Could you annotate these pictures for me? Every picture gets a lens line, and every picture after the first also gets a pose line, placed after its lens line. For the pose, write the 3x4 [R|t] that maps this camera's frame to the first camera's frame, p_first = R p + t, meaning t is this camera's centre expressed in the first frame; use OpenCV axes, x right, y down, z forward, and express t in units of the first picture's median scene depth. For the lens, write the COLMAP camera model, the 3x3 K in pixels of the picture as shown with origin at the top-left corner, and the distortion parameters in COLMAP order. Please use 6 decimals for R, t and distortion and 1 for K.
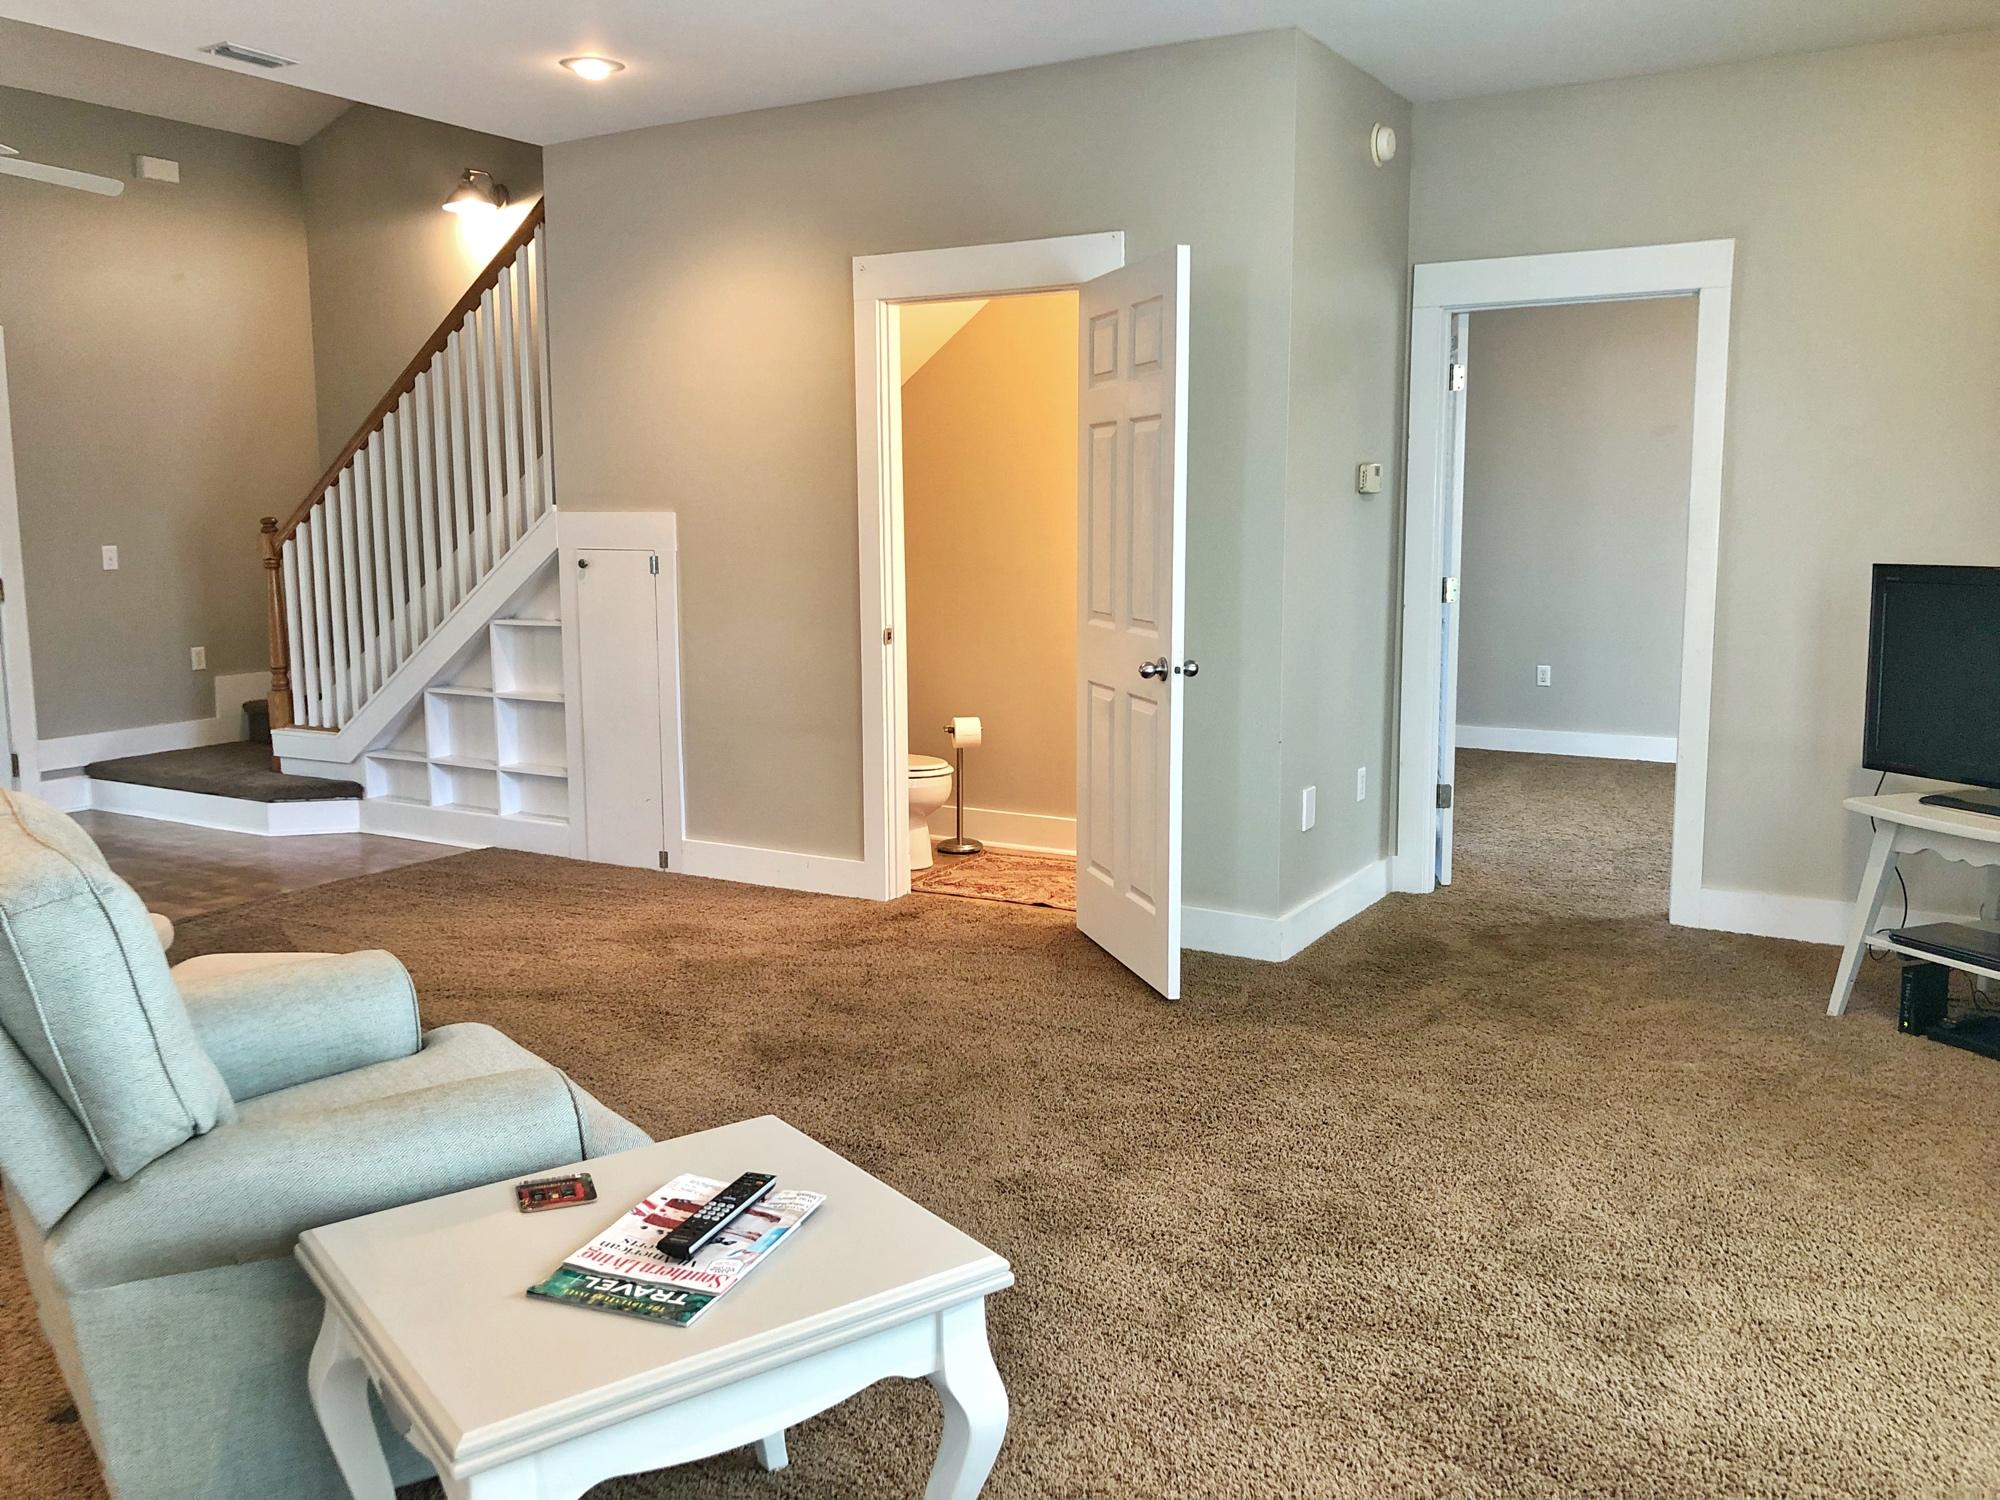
lens RADIAL K [[1640.0, 0, 978.2], [0, 1640.0, 721.3], [0, 0, 1]] dist [0.015239, 0.007998]
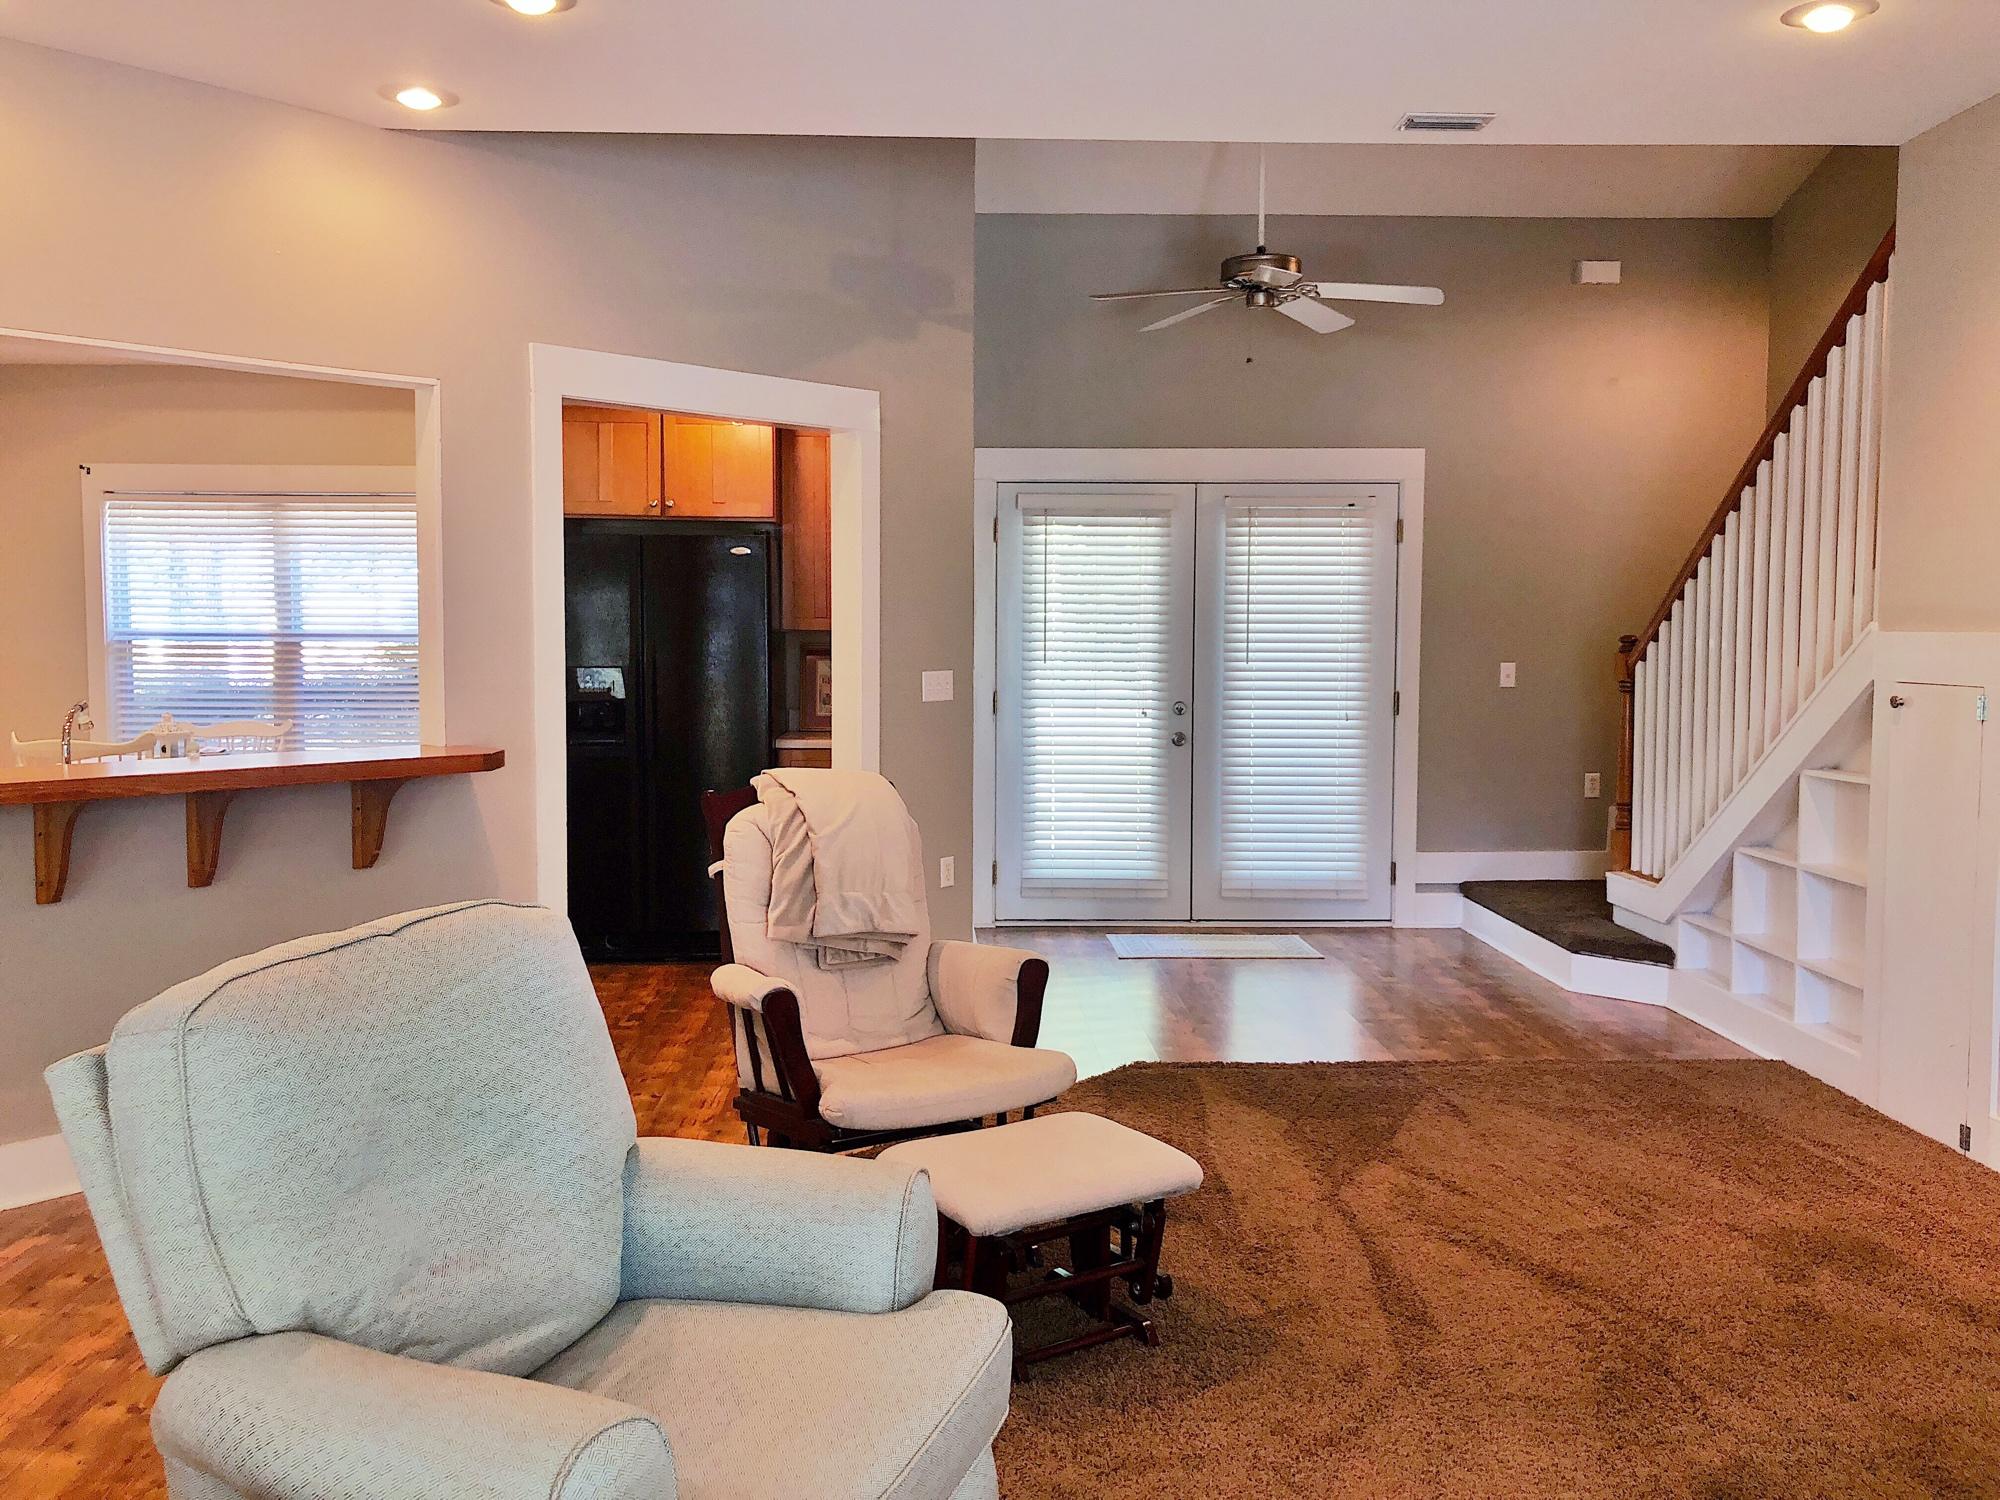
lens RADIAL K [[1640.0, 0, 1005.1], [0, 1640.0, 726.3], [0, 0, 1]] dist [0.015239, 0.007998]
pose [[0.554530, 0.059084, -0.830064, 0.151240], [-0.115500, 0.993286, -0.006459, -0.036144], [0.824110, 0.099454, 0.557631, 0.274411]]
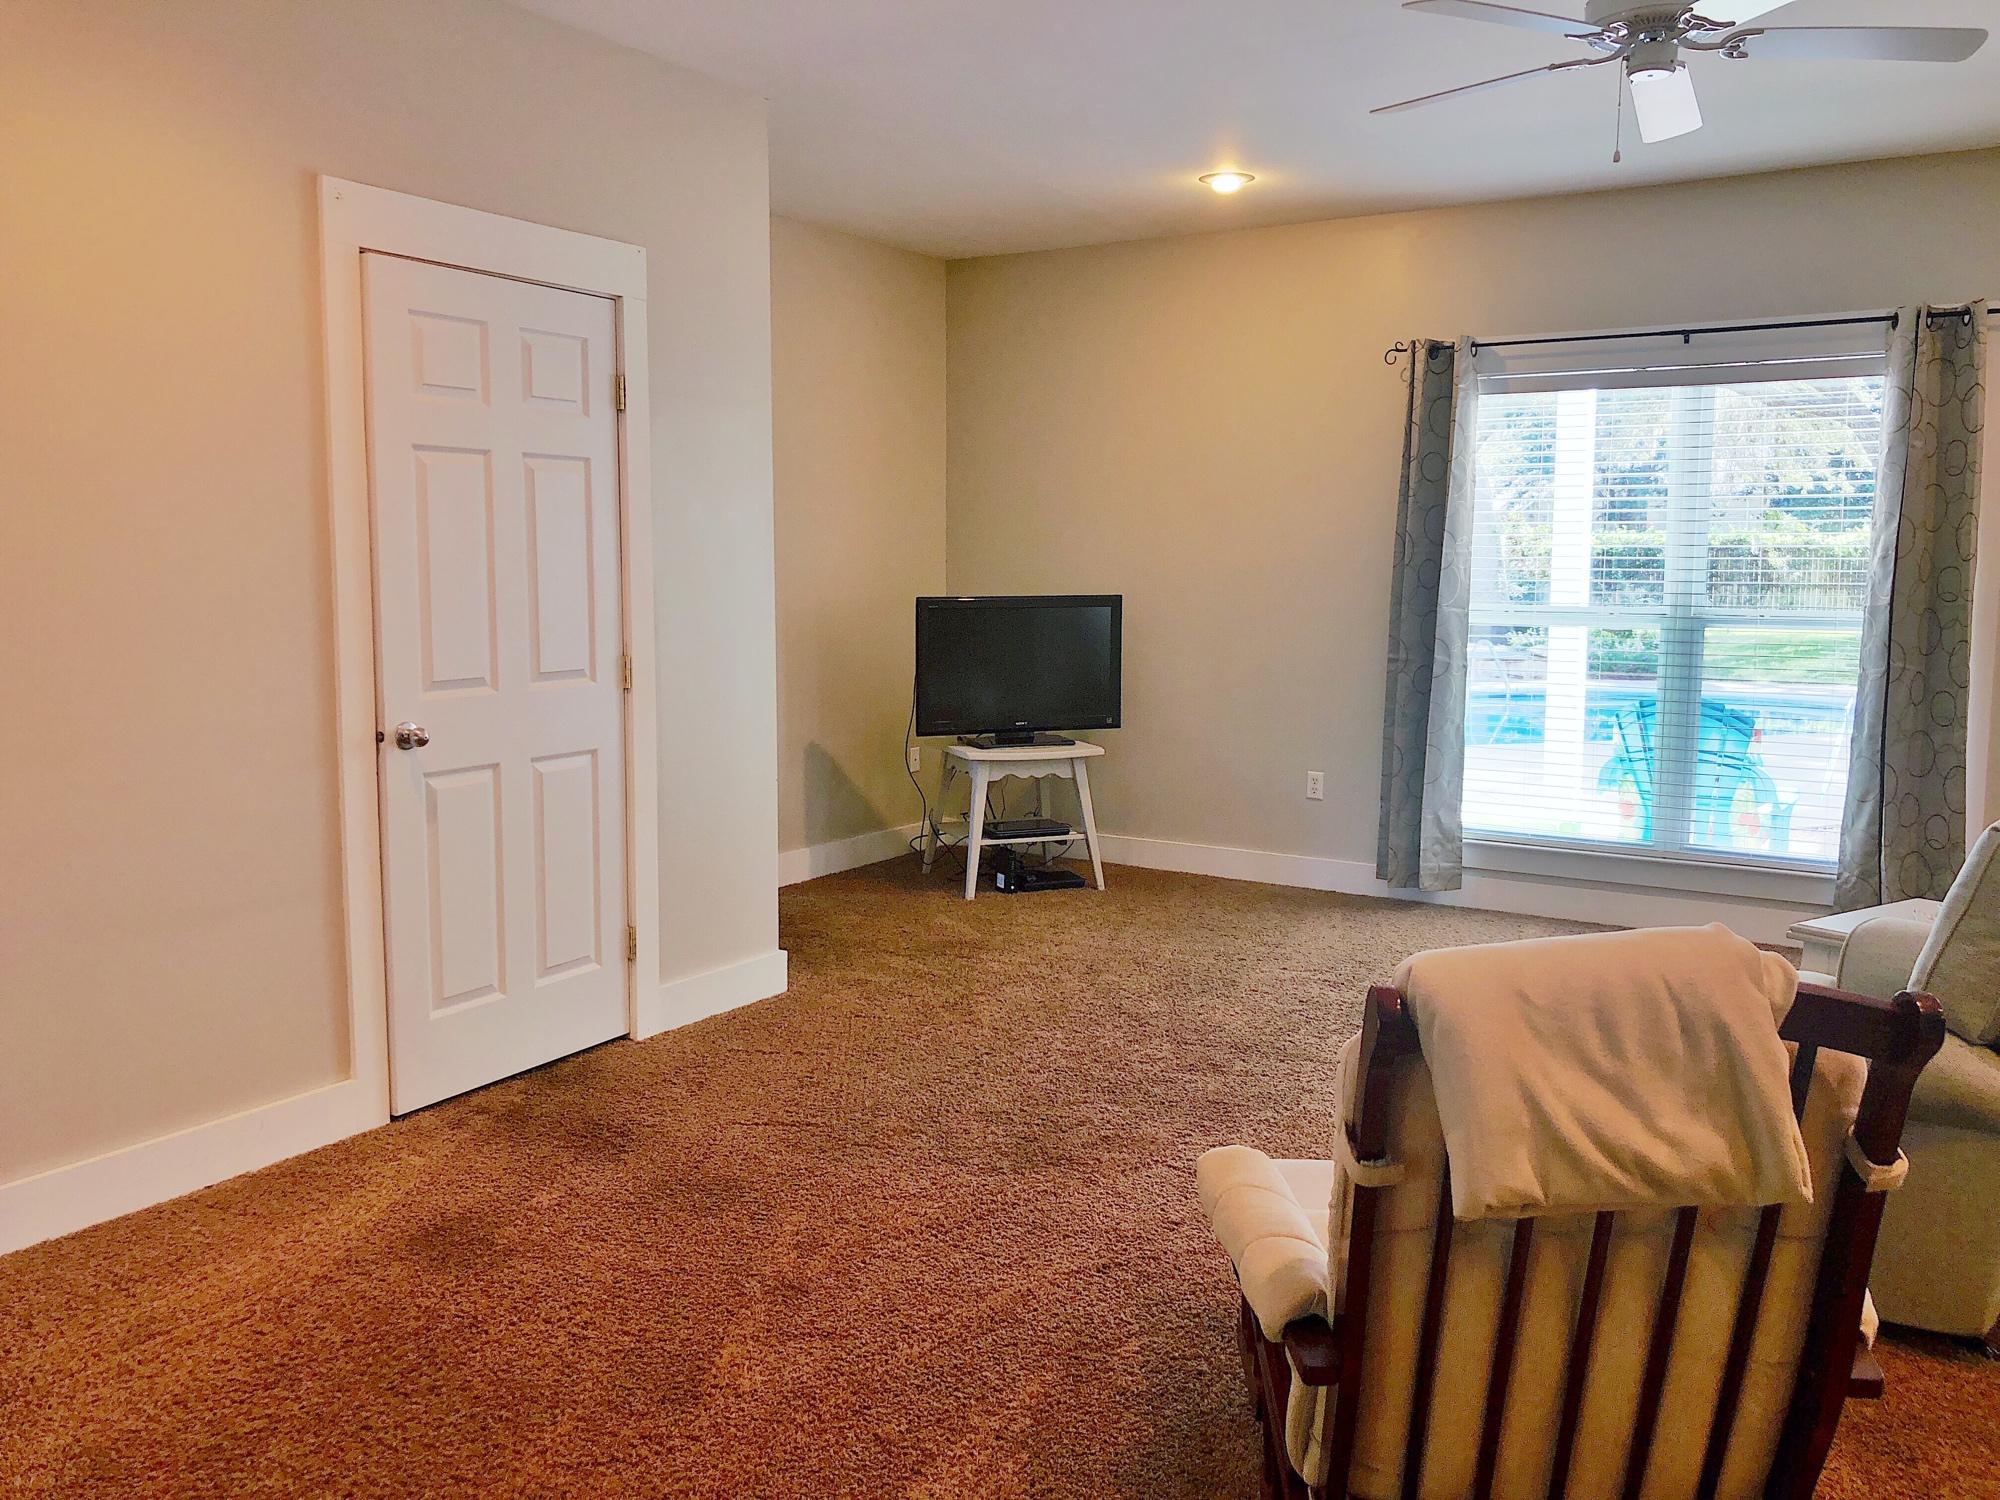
lens RADIAL K [[1640.0, 0, 996.2], [0, 1640.0, 736.9], [0, 0, 1]] dist [0.015239, 0.007998]
pose [[0.020972, -0.103506, 0.994408, -0.677804], [0.127965, 0.986724, 0.100008, -0.080340], [-0.991557, 0.125152, 0.033939, 0.658378]]
